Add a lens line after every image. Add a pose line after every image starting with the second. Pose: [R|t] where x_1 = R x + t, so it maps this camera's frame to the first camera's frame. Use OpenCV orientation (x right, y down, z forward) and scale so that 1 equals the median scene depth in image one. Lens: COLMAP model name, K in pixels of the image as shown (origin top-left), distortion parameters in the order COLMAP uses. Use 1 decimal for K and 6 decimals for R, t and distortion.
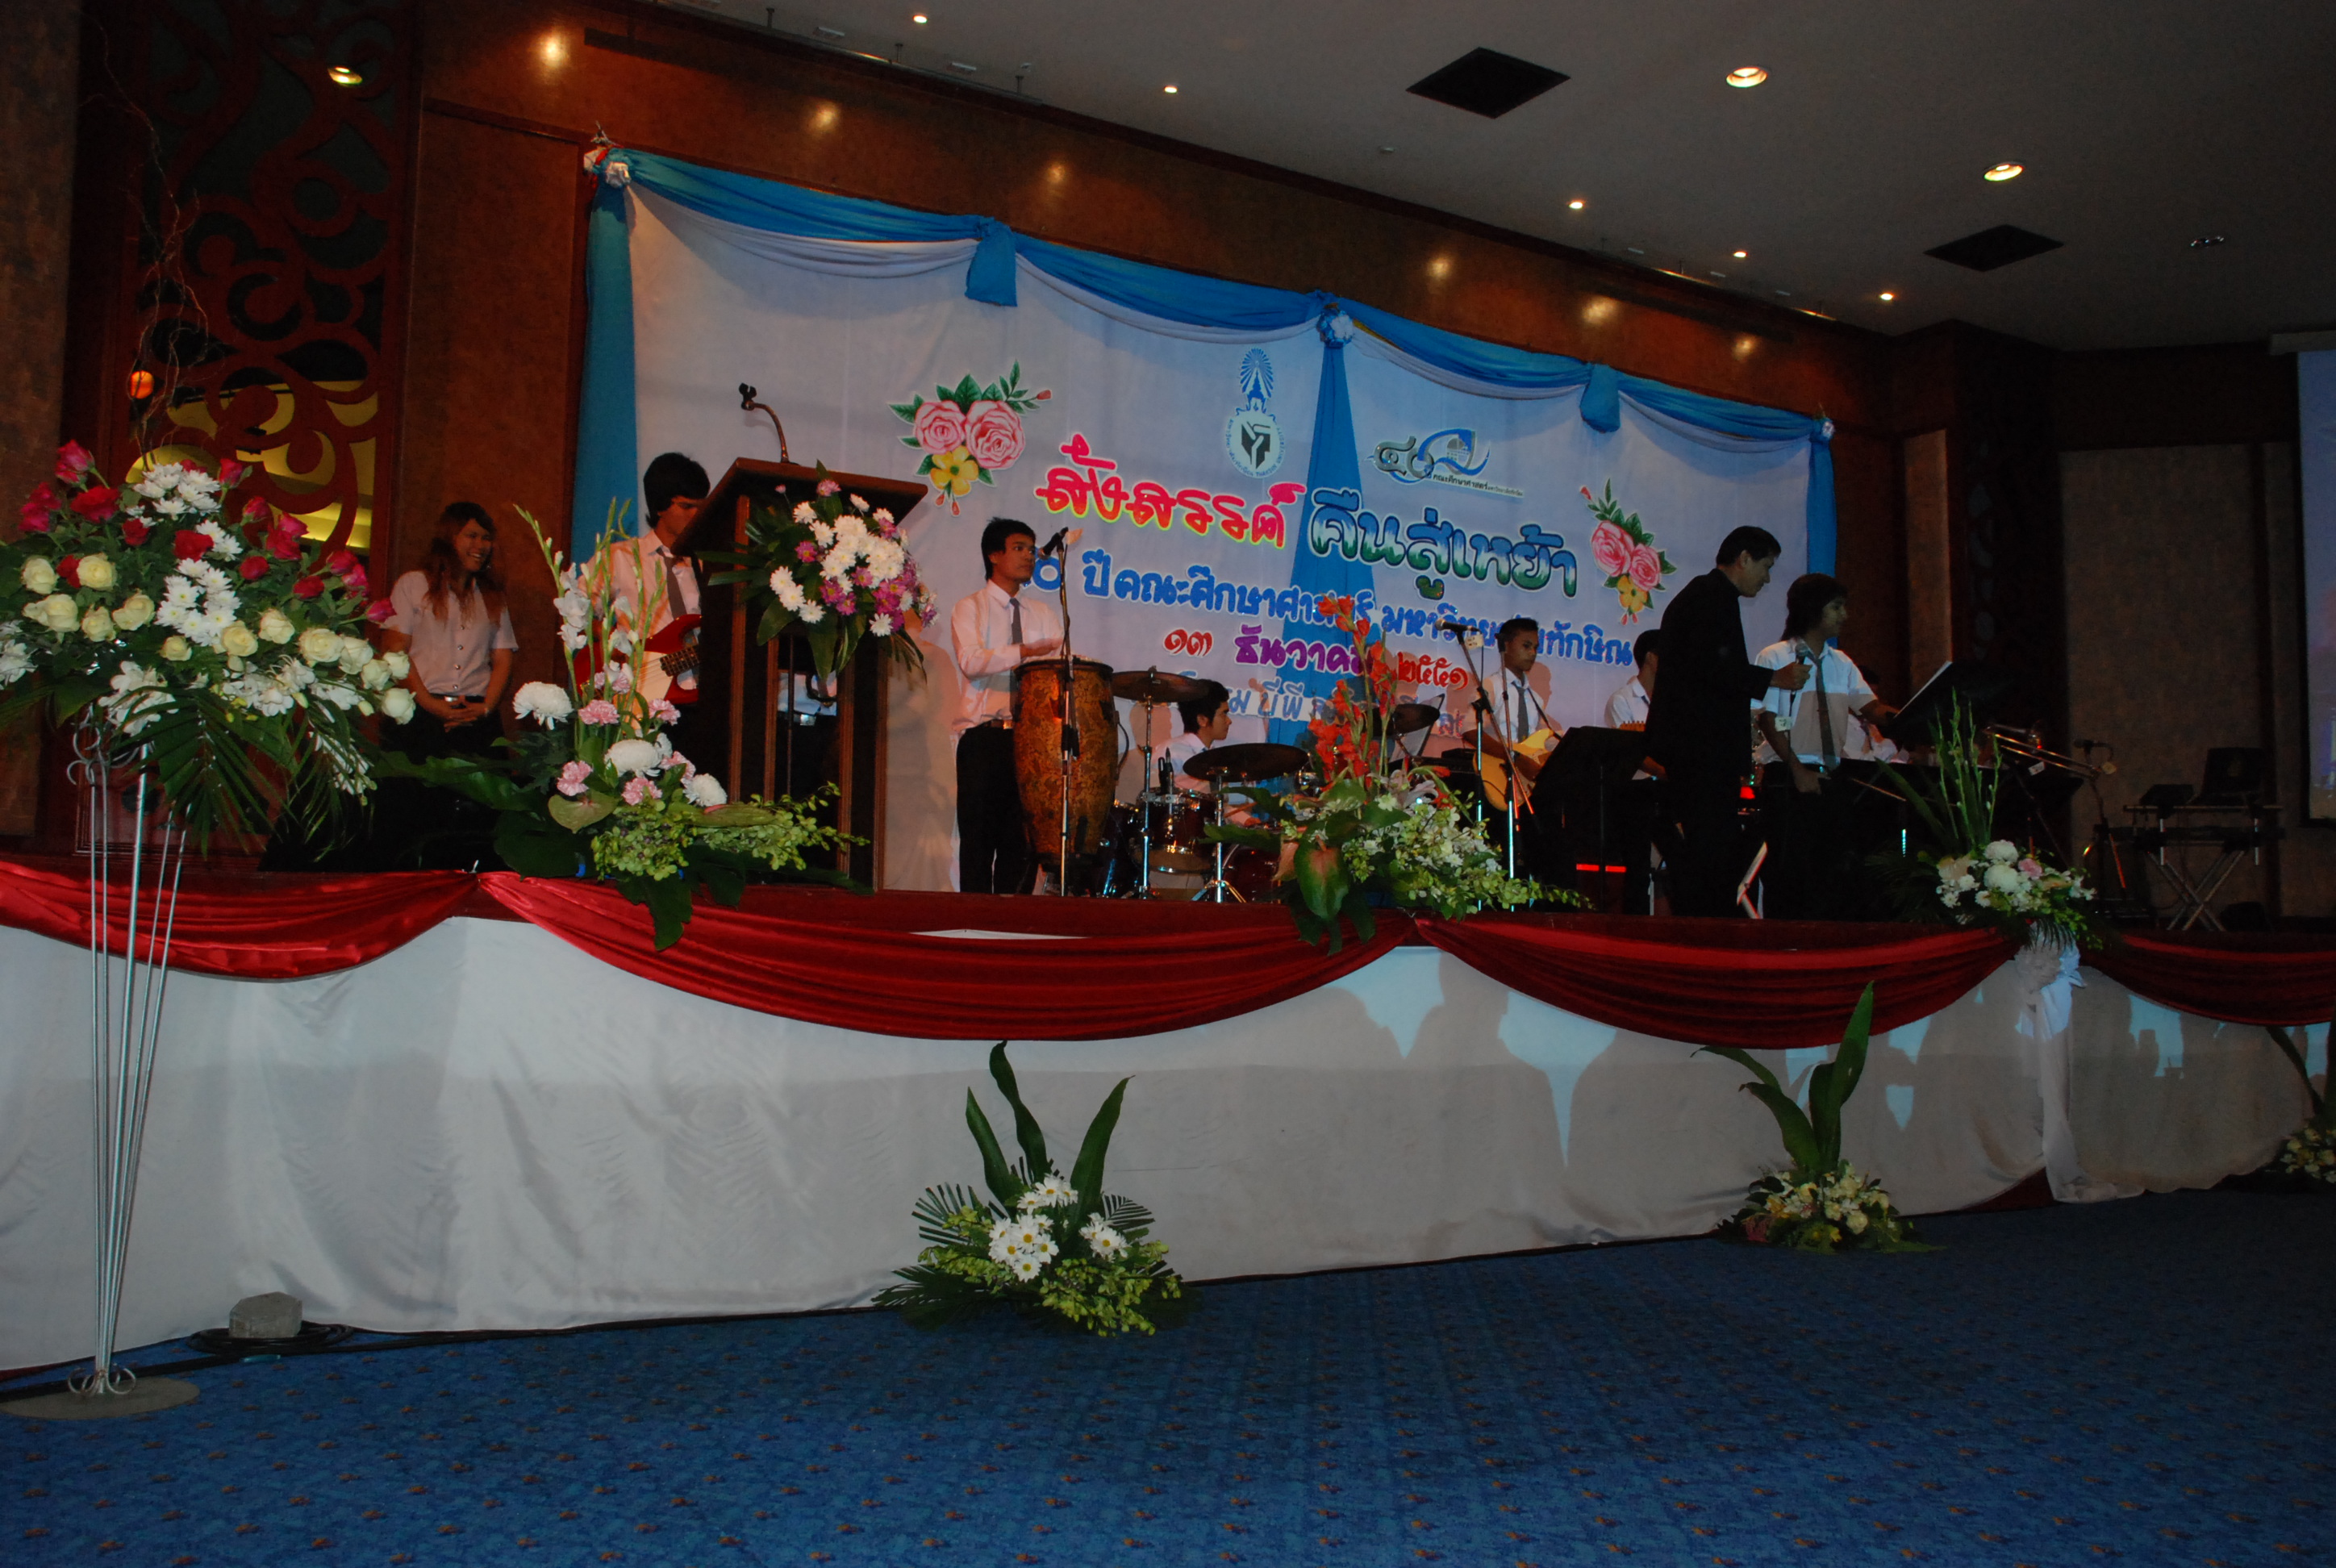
lens RADIAL K [[2128.8, 0, 1098.8], [0, 2128.8, 825.9], [0, 0, 1]] dist [-0.118377, 0.105093]
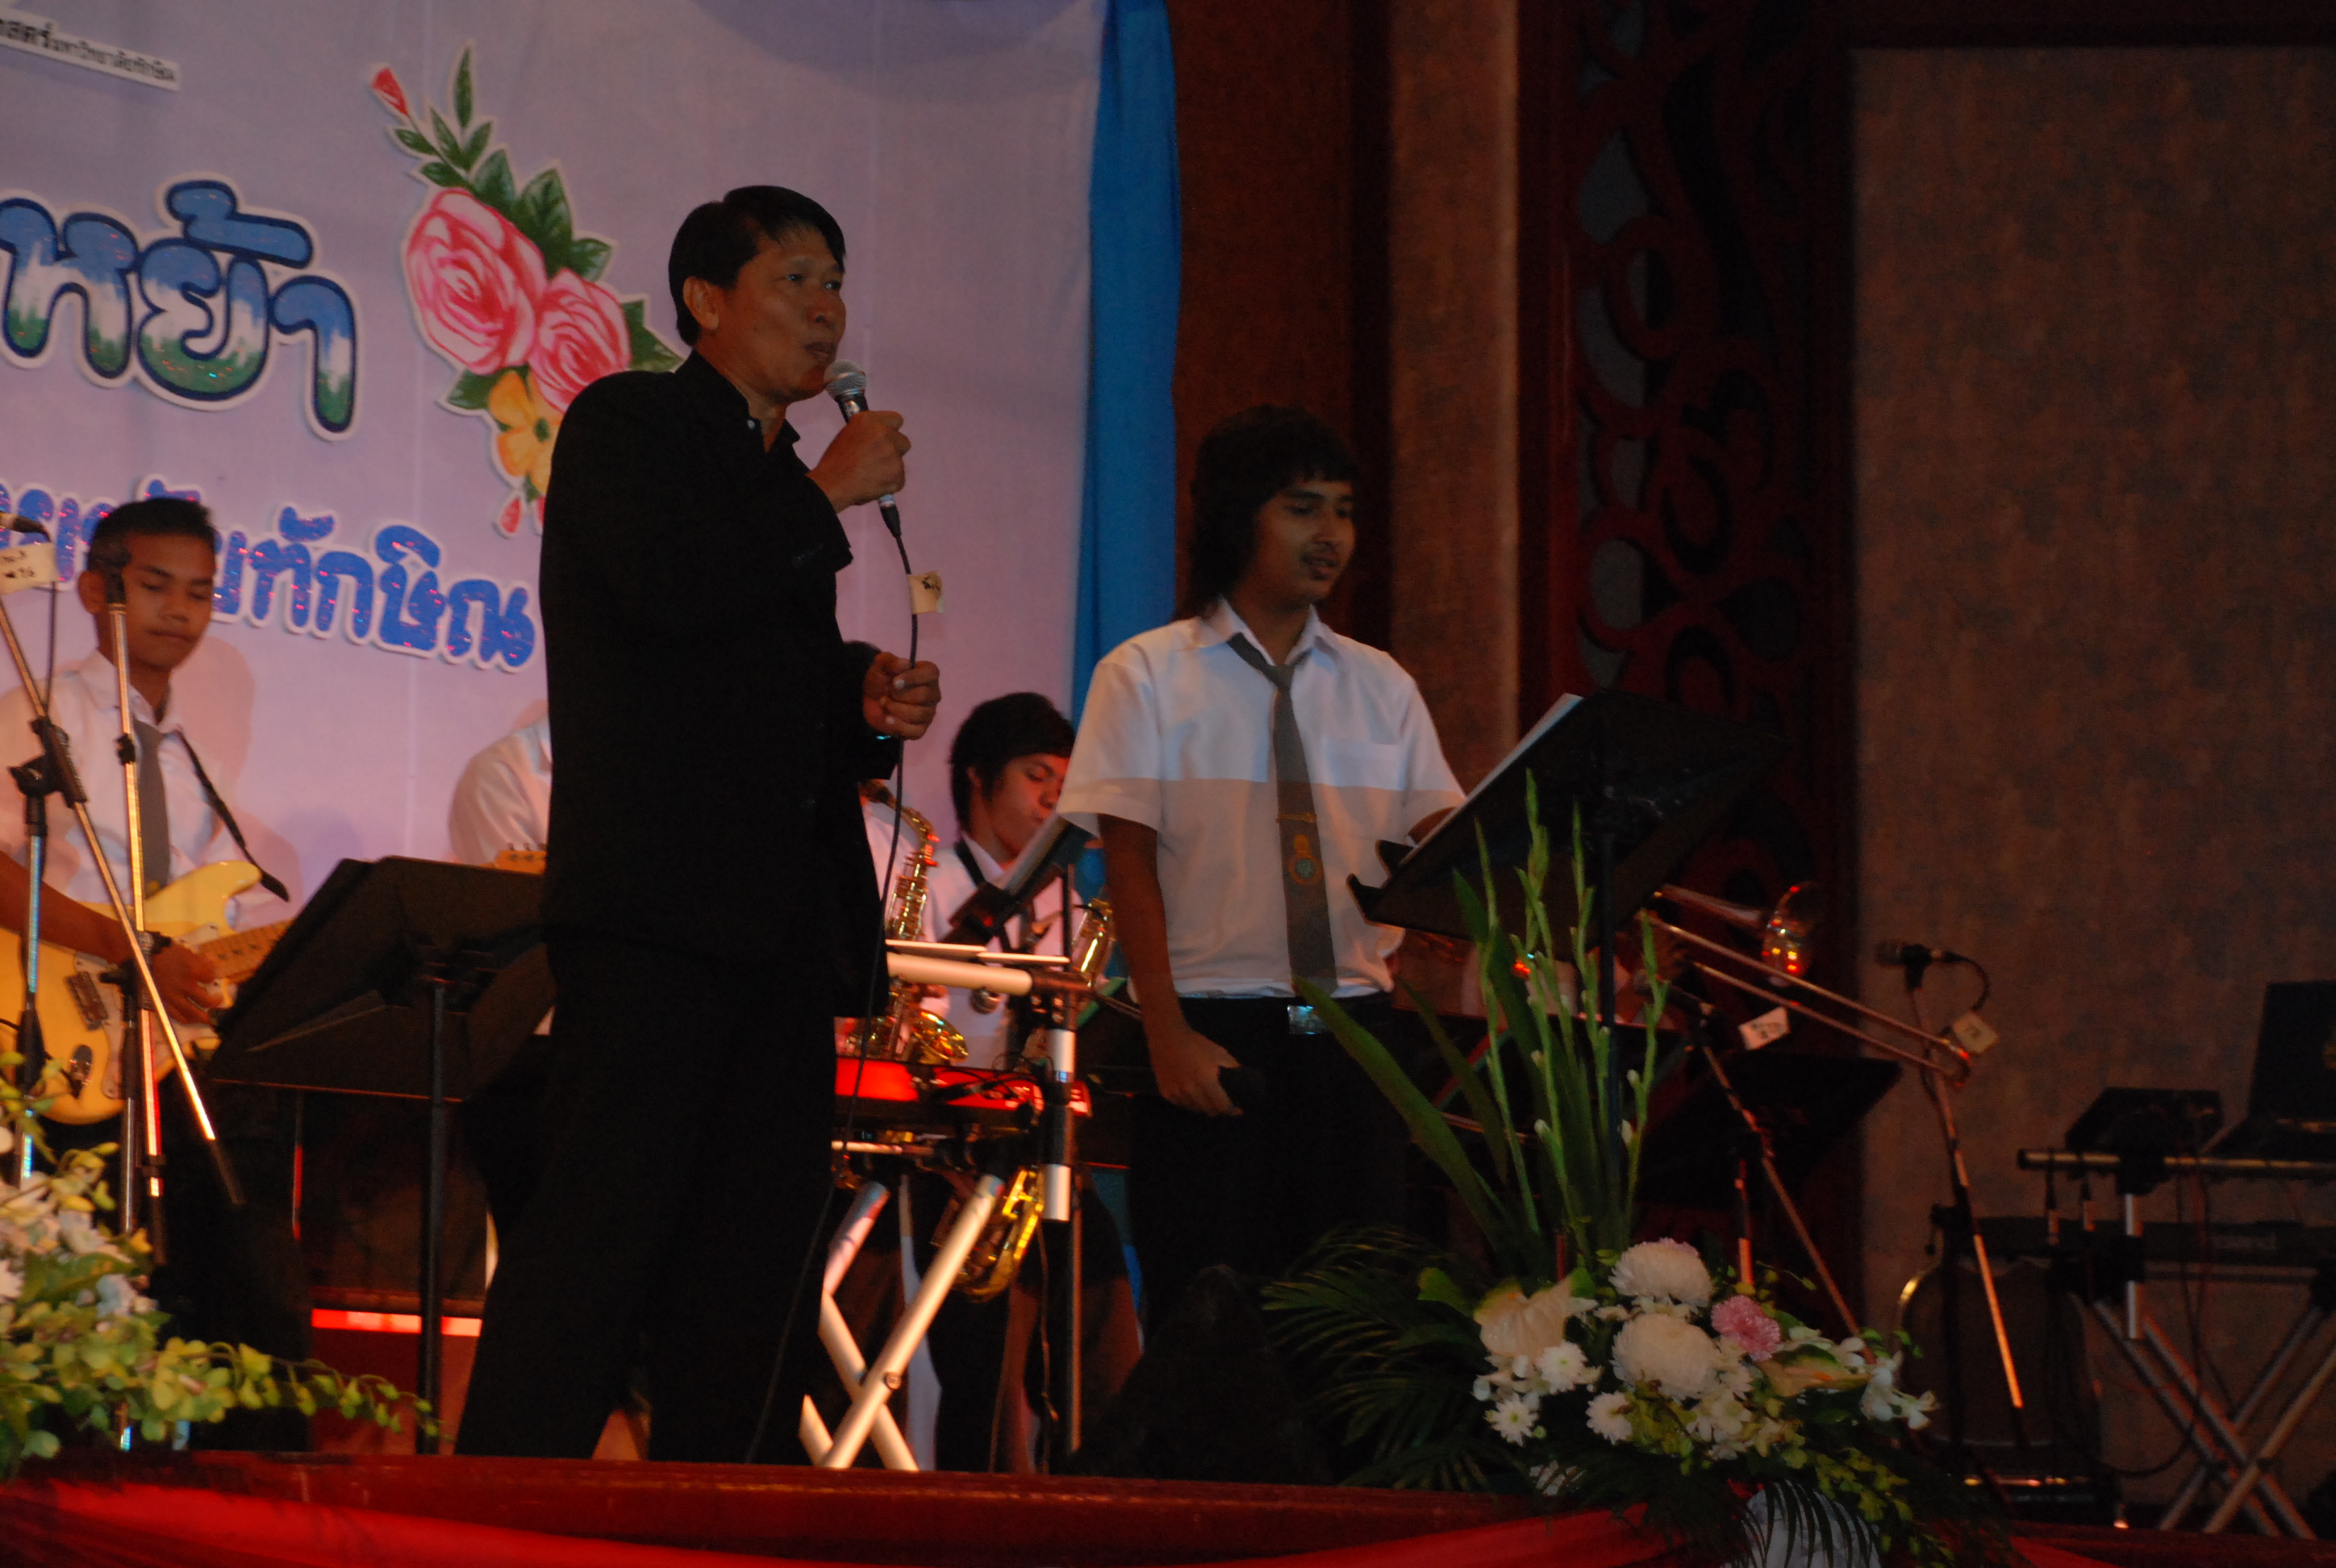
lens RADIAL K [[7659.2, 0, 1217.8], [0, 7659.2, 814.0], [0, 0, 1]] dist [1.081282, 0.000000]
pose [[0.937528, 0.033879, 0.346256, -0.045830], [-0.015442, 0.998319, -0.055869, 0.007439], [-0.347567, 0.047032, 0.936475, -0.093855]]
